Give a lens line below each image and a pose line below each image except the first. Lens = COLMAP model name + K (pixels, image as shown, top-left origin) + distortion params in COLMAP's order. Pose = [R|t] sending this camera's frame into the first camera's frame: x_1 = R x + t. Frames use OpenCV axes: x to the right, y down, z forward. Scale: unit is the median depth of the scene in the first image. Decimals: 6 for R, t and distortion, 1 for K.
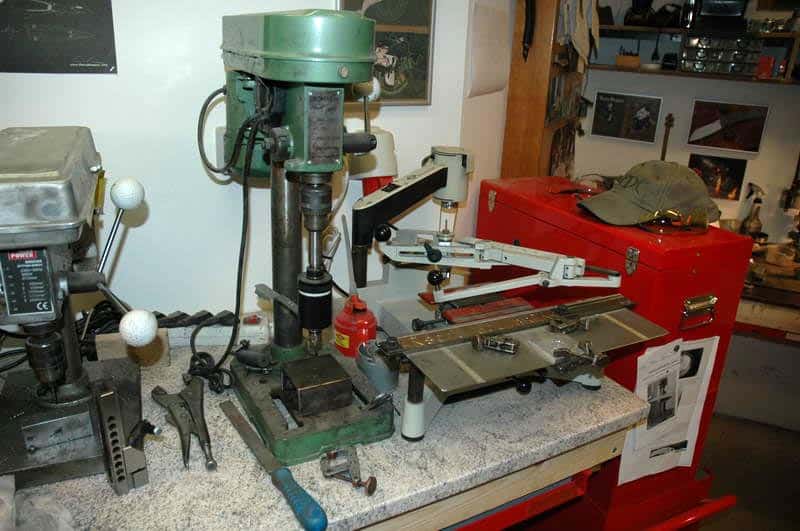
lens RADIAL K [[660.5, 0, 399.9], [0, 660.5, 264.4], [0, 0, 1]] dist [-0.071049, 0.003922]
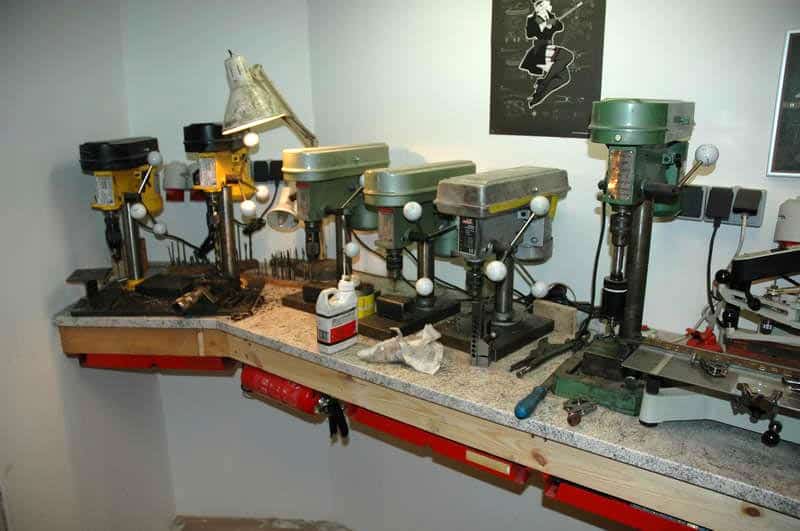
lens RADIAL K [[660.5, 0, 400.9], [0, 660.5, 266.2], [0, 0, 1]] dist [-0.071049, 0.003922]
pose [[0.410509, 0.176869, -0.894539, 0.921873], [-0.300744, 0.952378, 0.050291, 0.059325], [0.860834, 0.248382, 0.444152, -0.022439]]
